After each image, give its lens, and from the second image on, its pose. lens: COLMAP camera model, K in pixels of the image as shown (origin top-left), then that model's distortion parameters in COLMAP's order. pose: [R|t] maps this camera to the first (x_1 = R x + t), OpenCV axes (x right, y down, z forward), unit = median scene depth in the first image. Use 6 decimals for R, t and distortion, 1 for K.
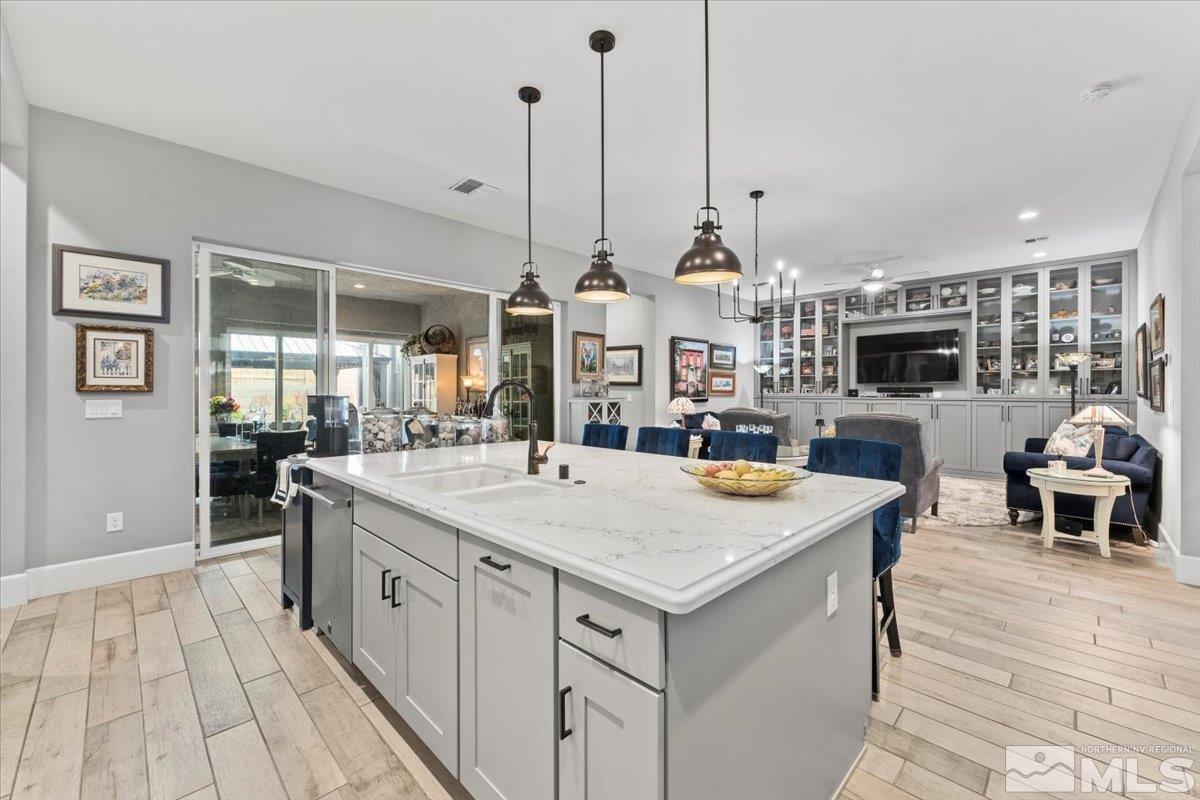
lens RADIAL K [[482.7, 0, 625.3], [0, 482.7, 396.8], [0, 0, 1]] dist [0.000474, -0.000014]
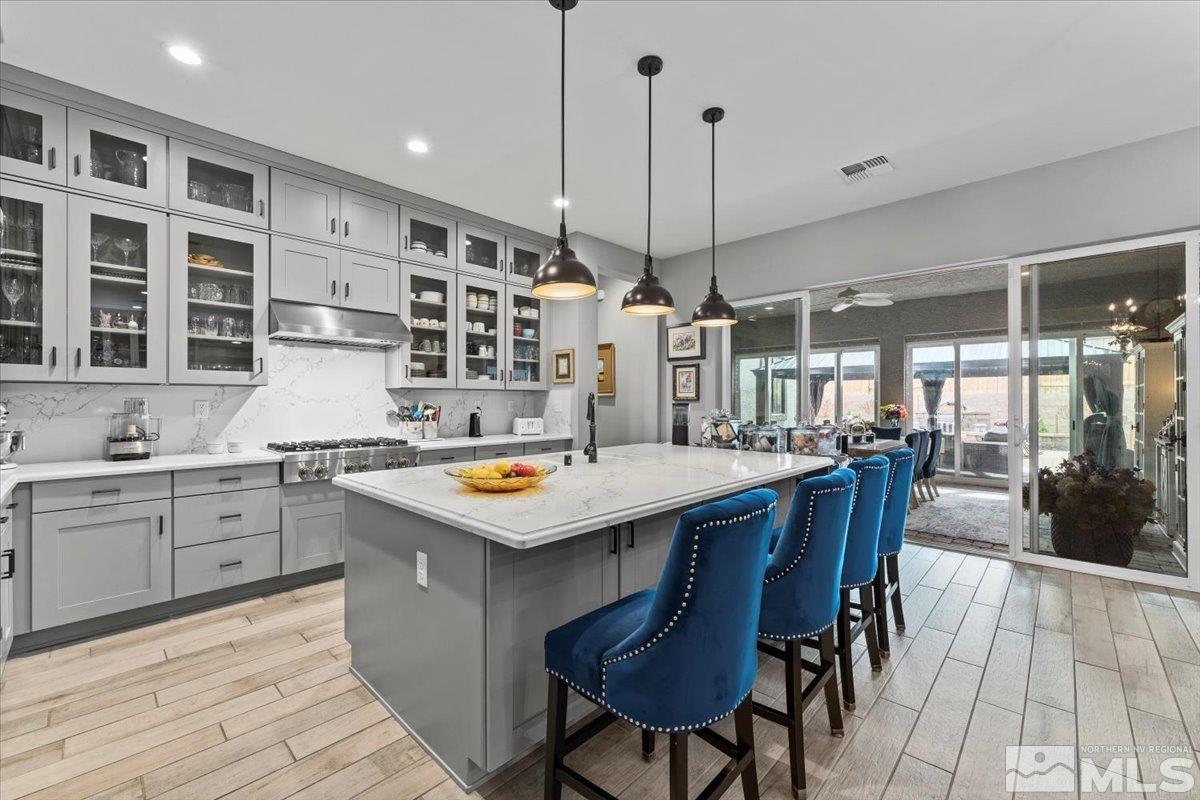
lens RADIAL K [[493.2, 0, 605.2], [0, 493.2, 403.4], [0, 0, 1]] dist [0.001653, 0.000169]
pose [[0.006102, 0.000125, -0.999981, 0.783336], [-0.006474, 0.999979, 0.000085, 0.002343], [0.999960, 0.006473, 0.006103, 0.685198]]
